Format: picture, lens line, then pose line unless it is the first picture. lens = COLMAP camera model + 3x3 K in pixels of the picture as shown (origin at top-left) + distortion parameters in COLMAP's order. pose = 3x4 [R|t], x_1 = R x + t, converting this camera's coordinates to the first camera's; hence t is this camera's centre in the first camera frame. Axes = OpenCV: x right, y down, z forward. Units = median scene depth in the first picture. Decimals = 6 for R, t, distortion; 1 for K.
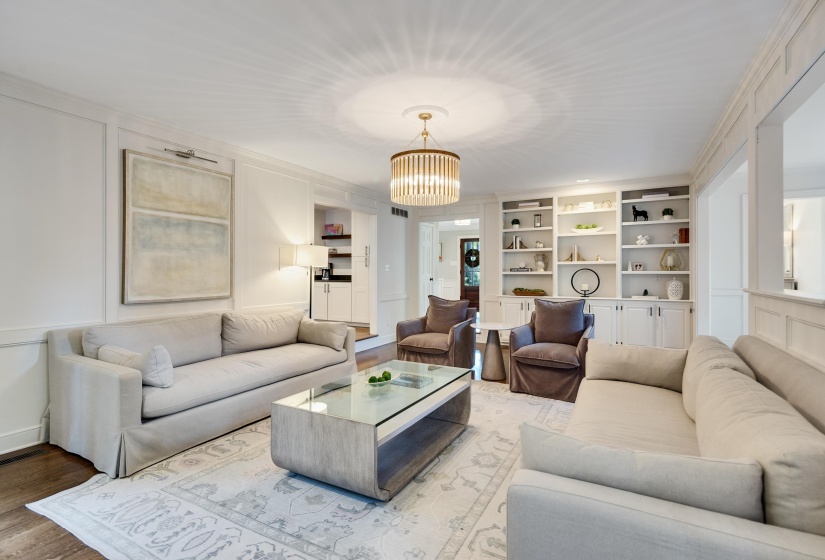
lens RADIAL K [[399.6, 0, 414.1], [0, 399.6, 273.1], [0, 0, 1]] dist [0.008757, -0.002314]
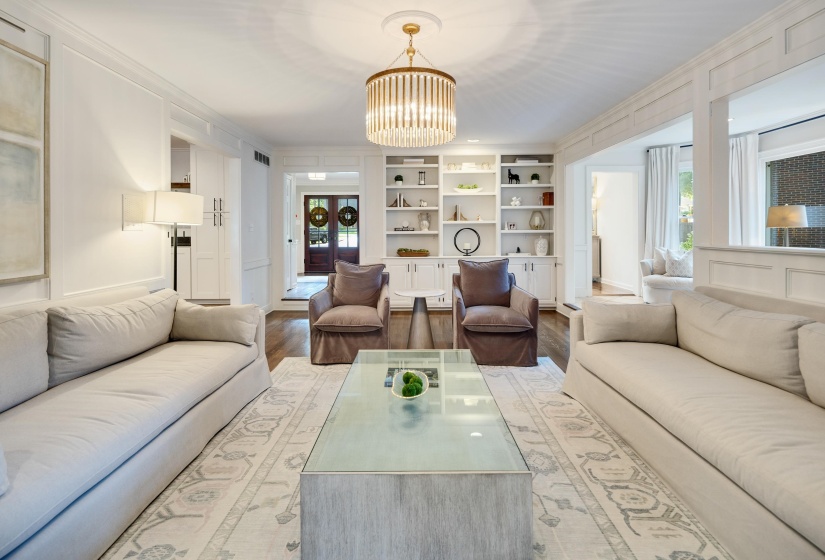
lens RADIAL K [[399.6, 0, 404.4], [0, 399.6, 232.4], [0, 0, 1]] dist [0.008757, -0.002314]
pose [[0.880236, -0.005195, 0.474507, -0.222160], [0.006619, 0.999977, -0.001330, 0.000401], [-0.474489, 0.004312, 0.880251, 0.207816]]
